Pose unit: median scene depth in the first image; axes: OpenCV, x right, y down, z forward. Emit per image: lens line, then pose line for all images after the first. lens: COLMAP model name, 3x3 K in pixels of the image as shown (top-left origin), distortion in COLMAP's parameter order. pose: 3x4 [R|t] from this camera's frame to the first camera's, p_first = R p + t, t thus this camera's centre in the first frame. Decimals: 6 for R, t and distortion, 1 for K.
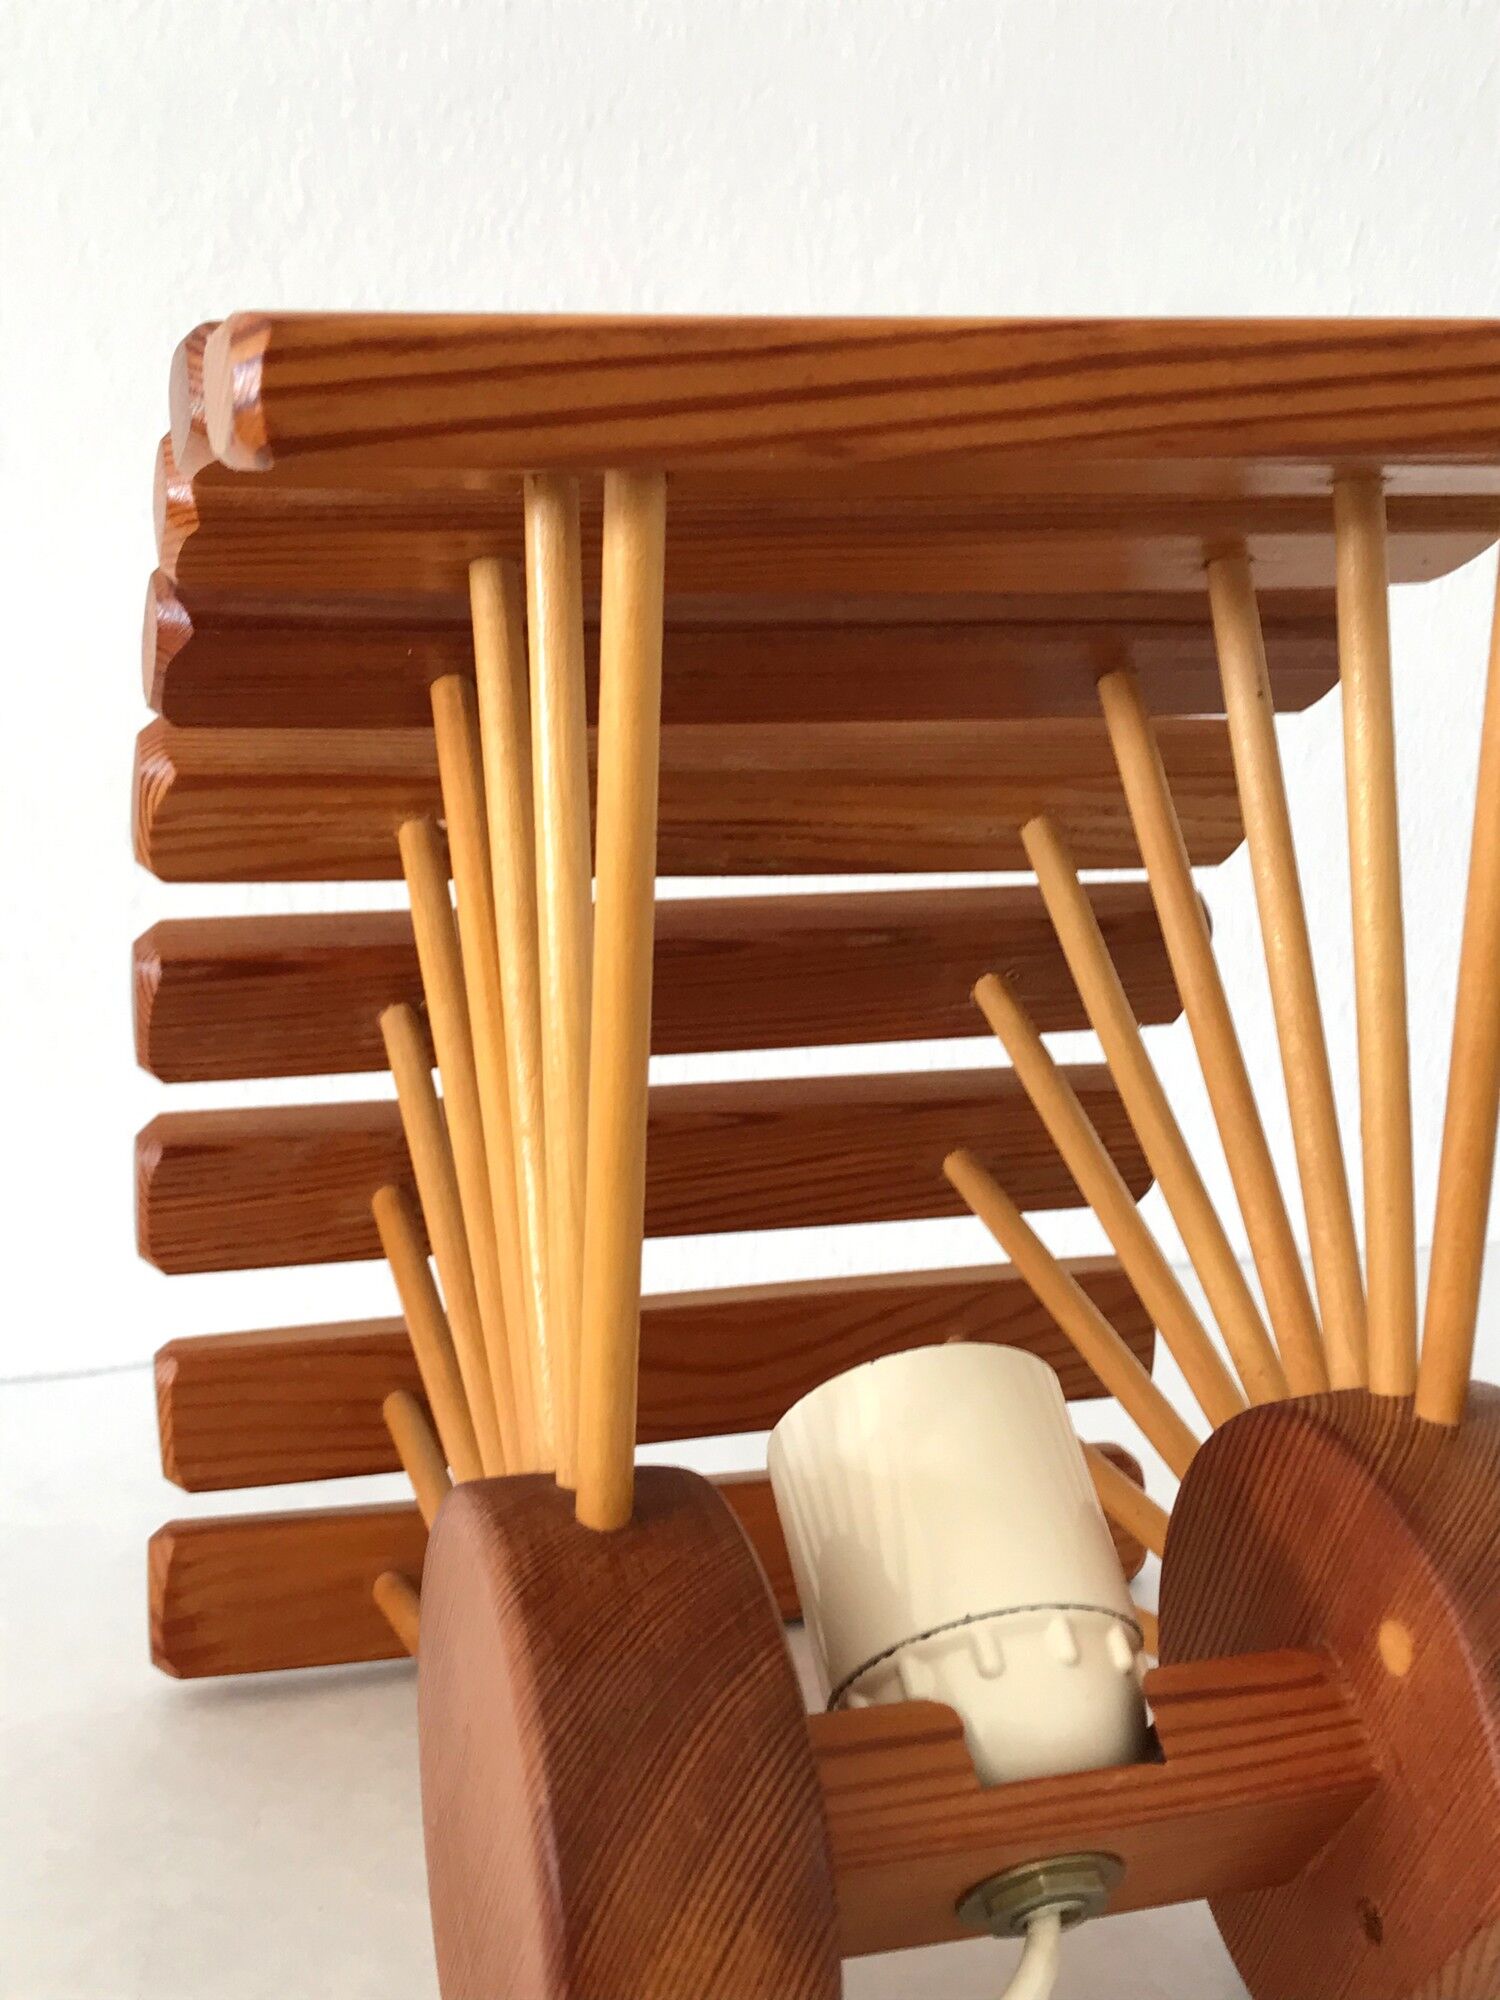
lens RADIAL K [[2605.0, 0, 746.3], [0, 2605.0, 930.1], [0, 0, 1]] dist [0.172285, -0.738827]
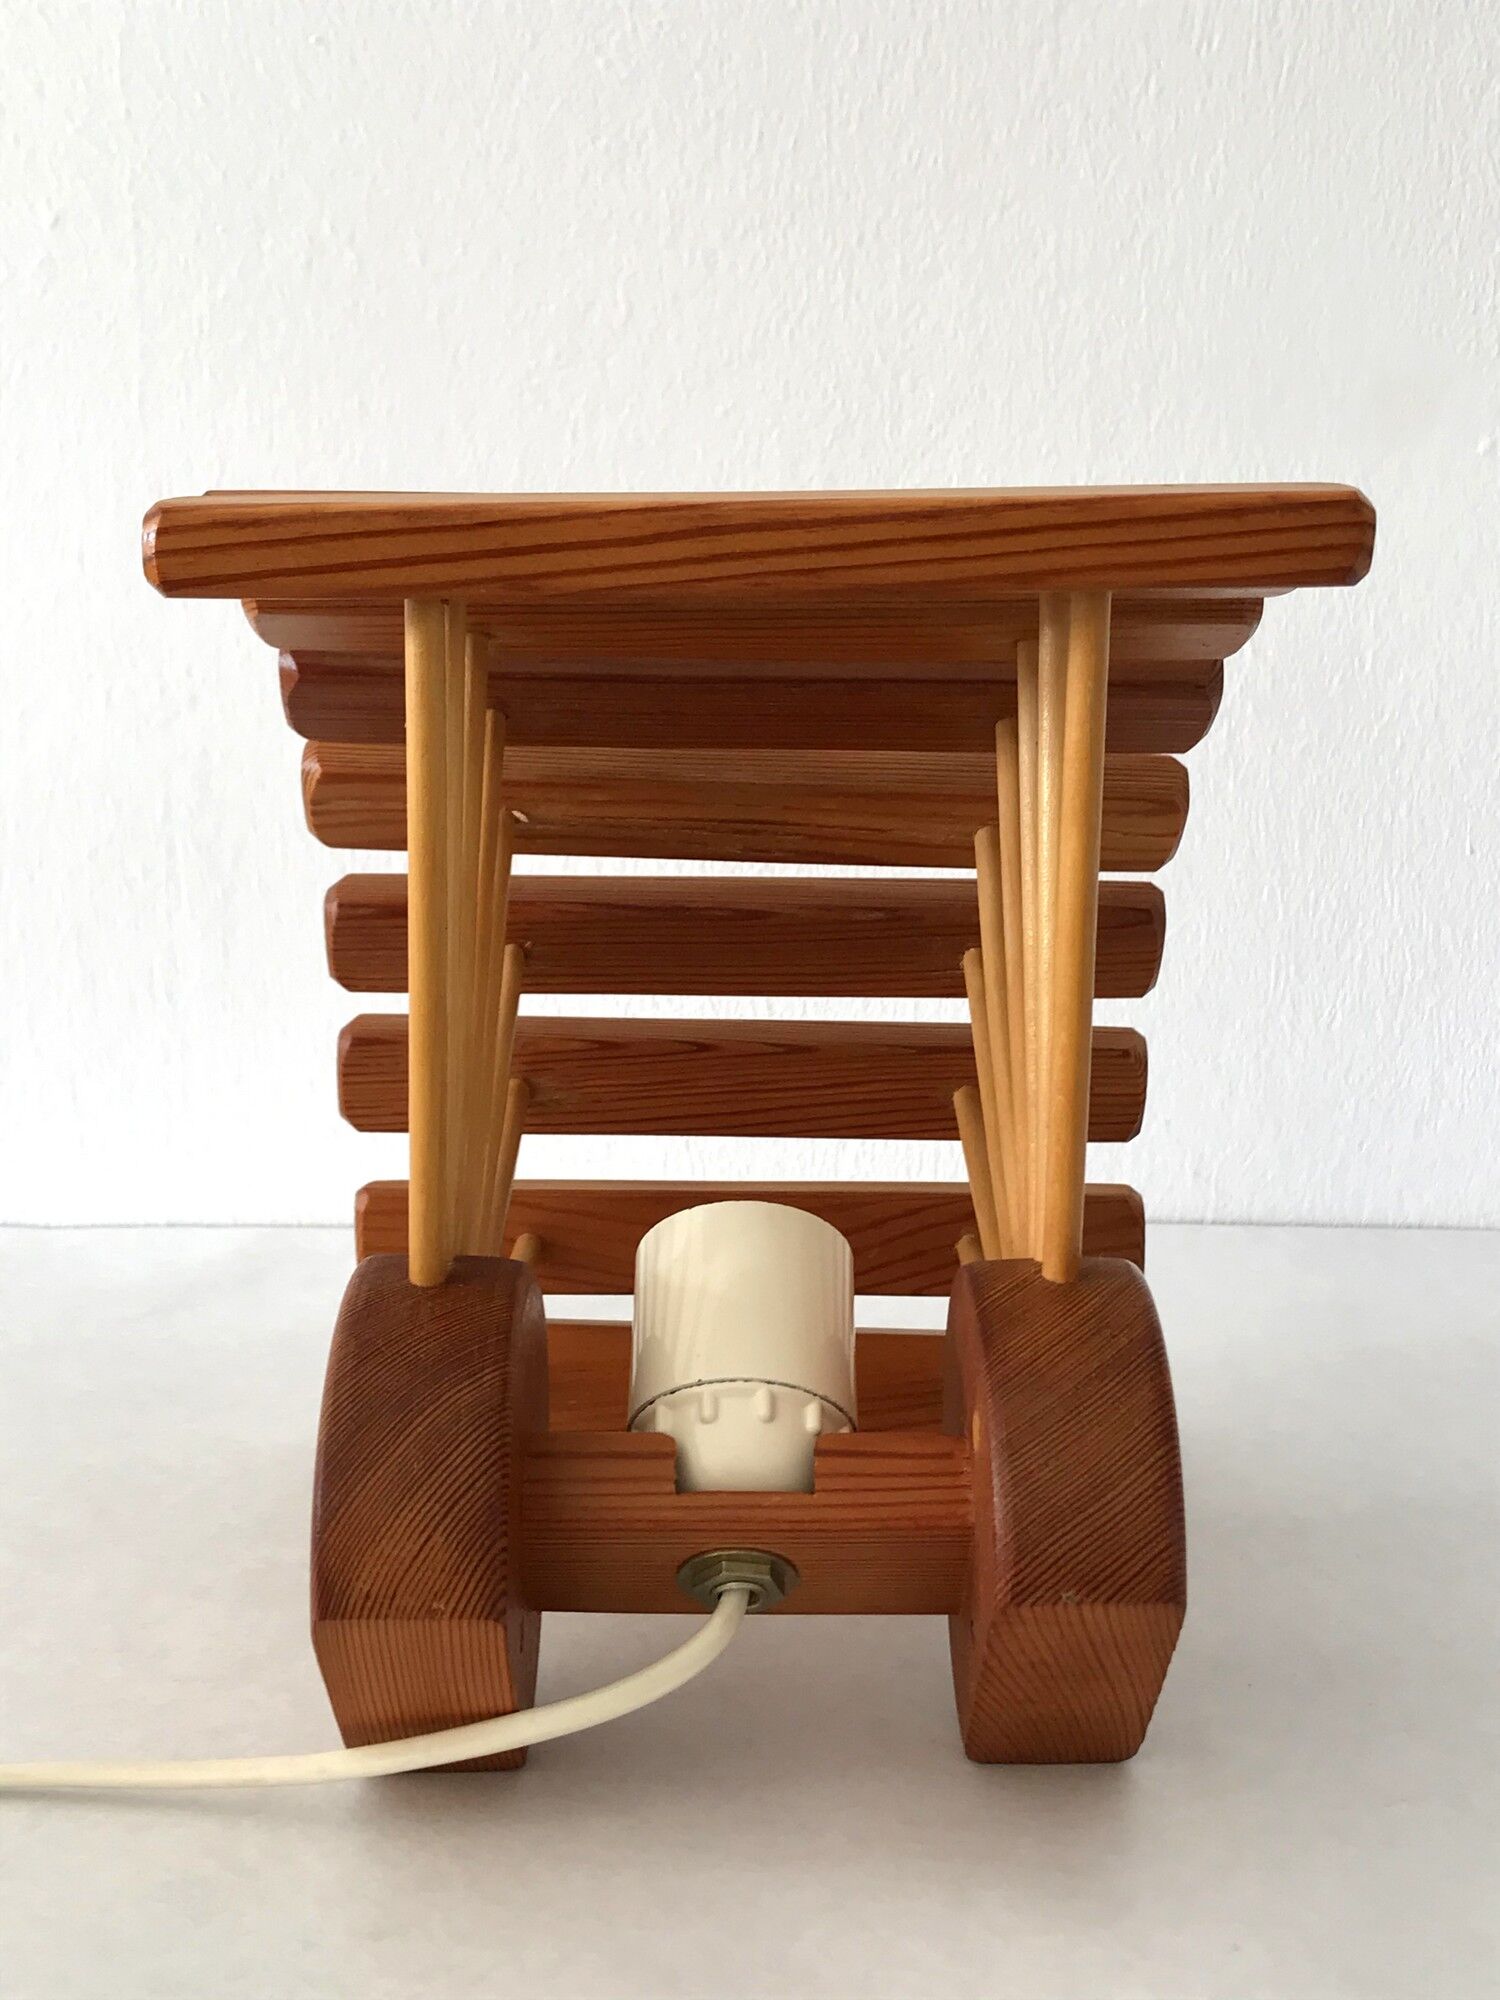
lens RADIAL K [[2605.0, 0, 746.3], [0, 2605.0, 930.1], [0, 0, 1]] dist [0.172285, -0.738827]
pose [[0.958669, 0.054276, -0.279299, 0.450311], [-0.051504, 0.998524, 0.017261, -0.010793], [0.279824, -0.002162, 0.960049, -0.336040]]
